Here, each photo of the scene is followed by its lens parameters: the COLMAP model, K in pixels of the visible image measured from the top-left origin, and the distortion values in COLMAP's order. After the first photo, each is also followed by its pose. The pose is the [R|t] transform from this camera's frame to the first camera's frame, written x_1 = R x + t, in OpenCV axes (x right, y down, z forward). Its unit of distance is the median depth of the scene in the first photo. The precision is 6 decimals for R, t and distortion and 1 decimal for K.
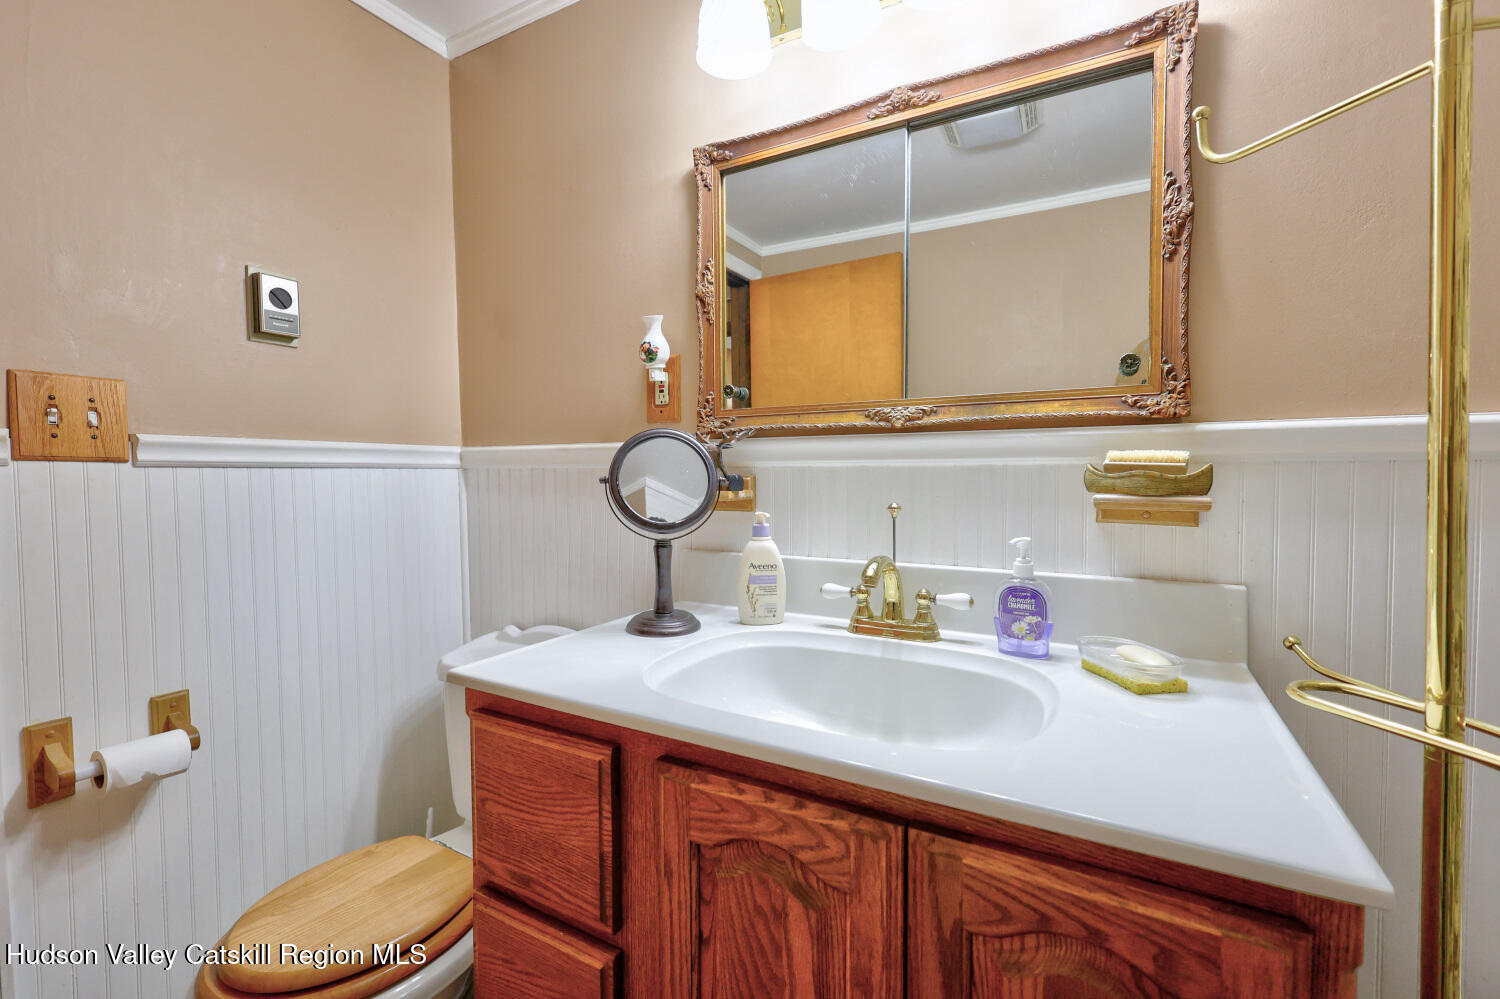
lens RADIAL K [[654.0, 0, 753.3], [0, 654.0, 497.4], [0, 0, 1]] dist [0.003584, -0.000208]
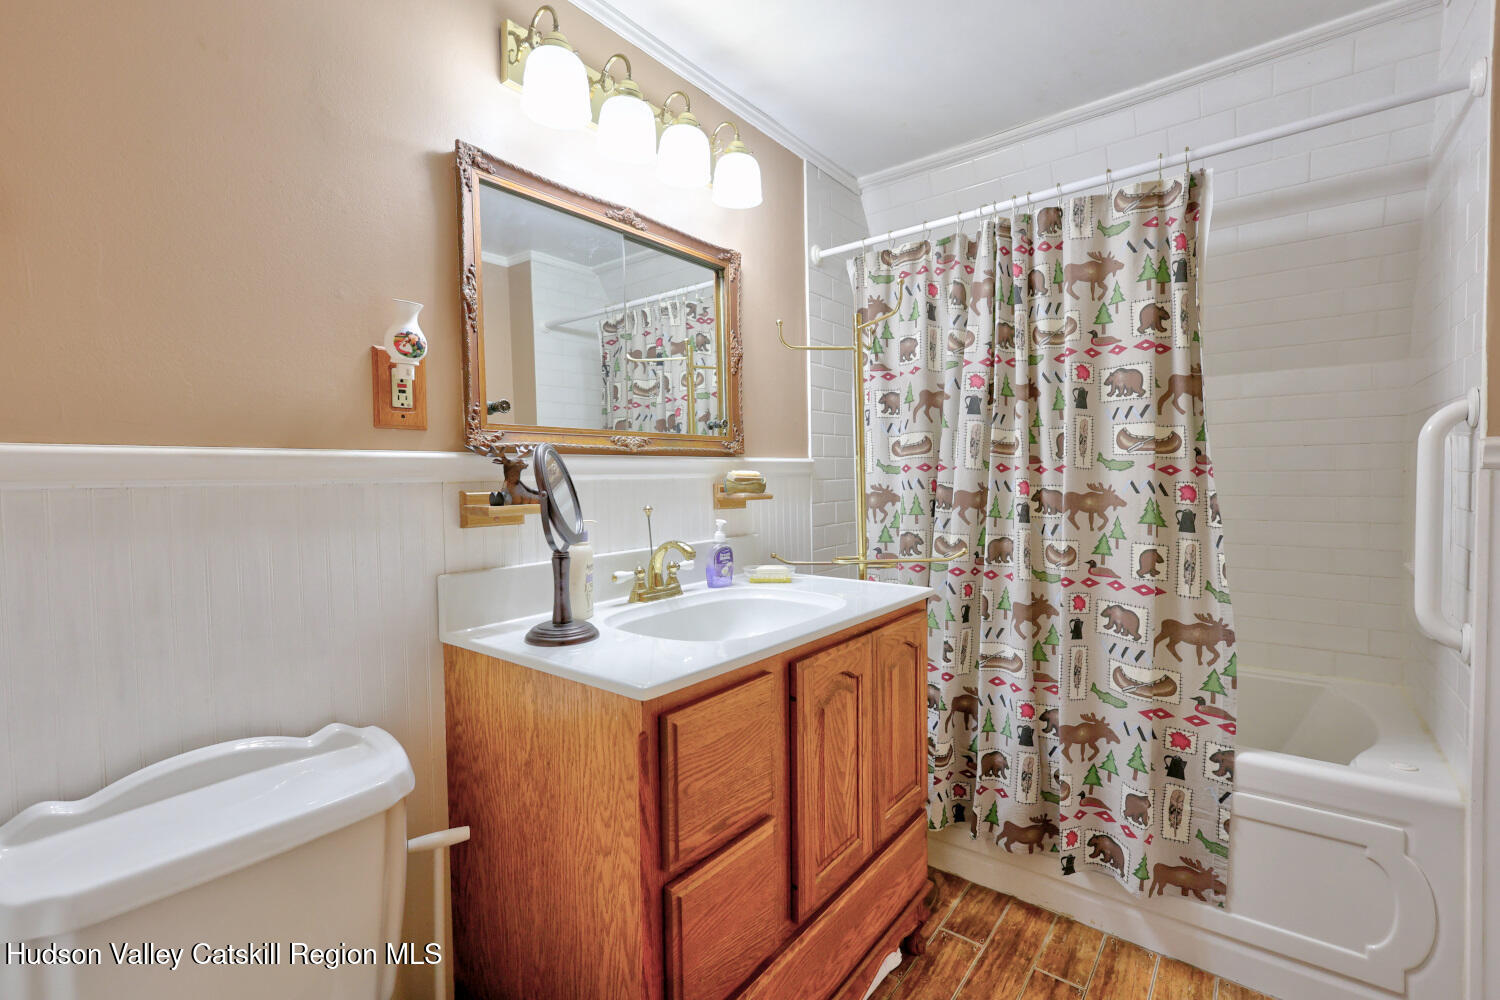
lens RADIAL K [[654.0, 0, 756.1], [0, 654.0, 501.3], [0, 0, 1]] dist [0.003584, -0.000208]
pose [[0.156359, -0.035904, 0.987048, -1.135869], [0.053459, 0.998182, 0.027841, -0.027369], [-0.986253, 0.048414, 0.157994, 0.544926]]
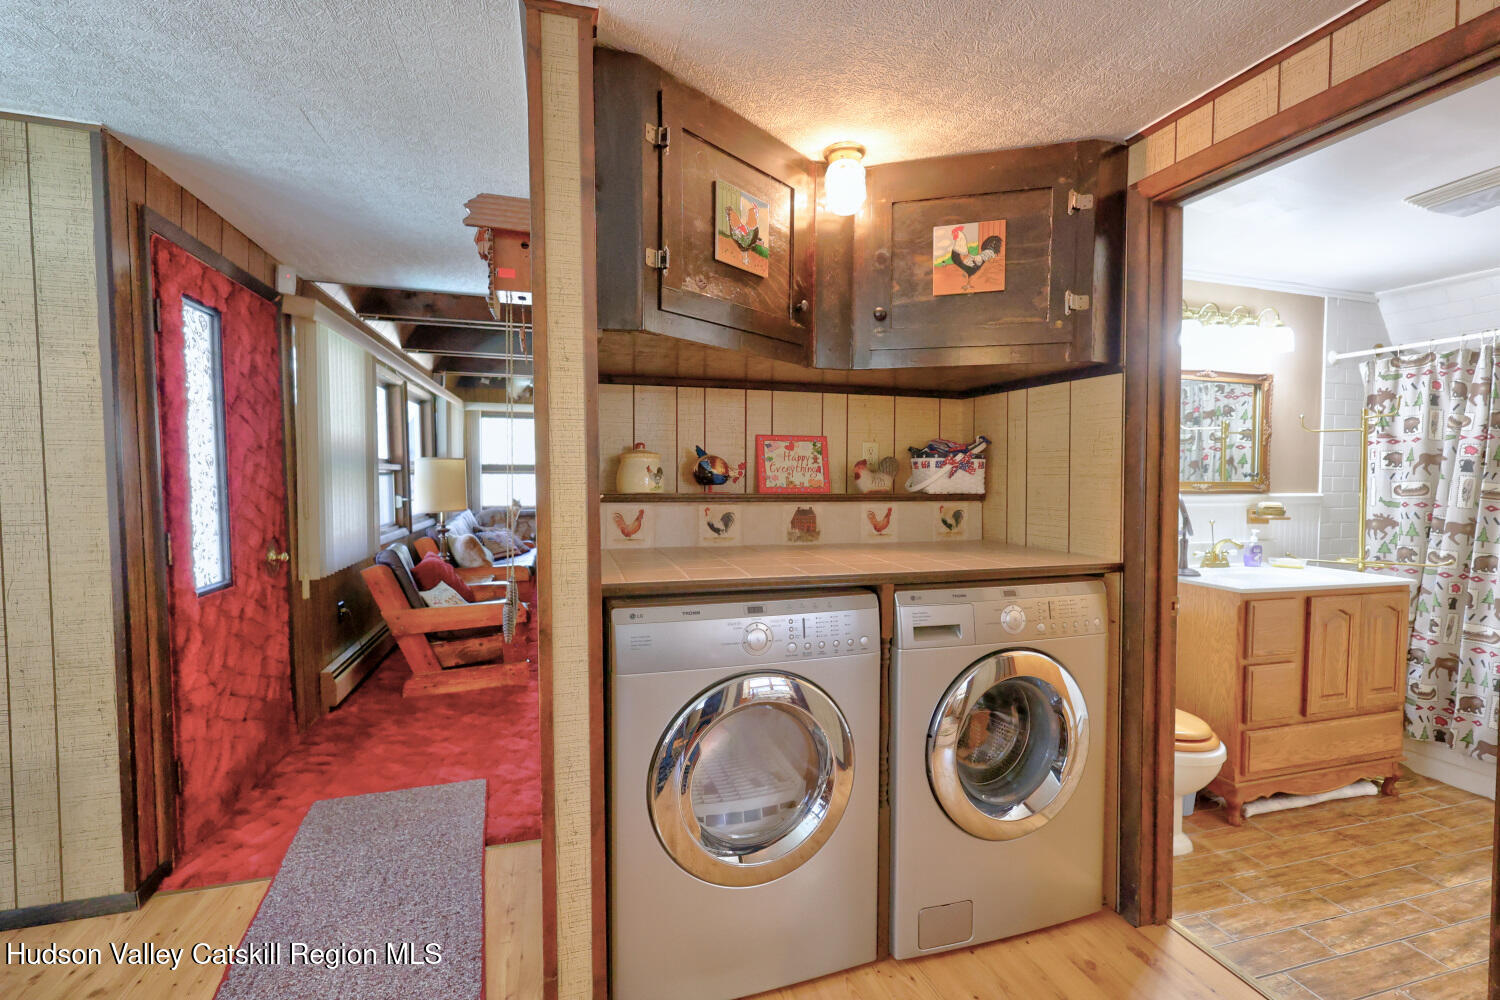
lens RADIAL K [[654.0, 0, 750.6], [0, 654.0, 497.0], [0, 0, 1]] dist [0.003584, -0.000208]
pose [[0.699423, -0.013792, 0.714575, -3.124851], [0.016118, 0.999864, 0.003521, -0.130112], [-0.714526, 0.009055, 0.699550, 0.452792]]
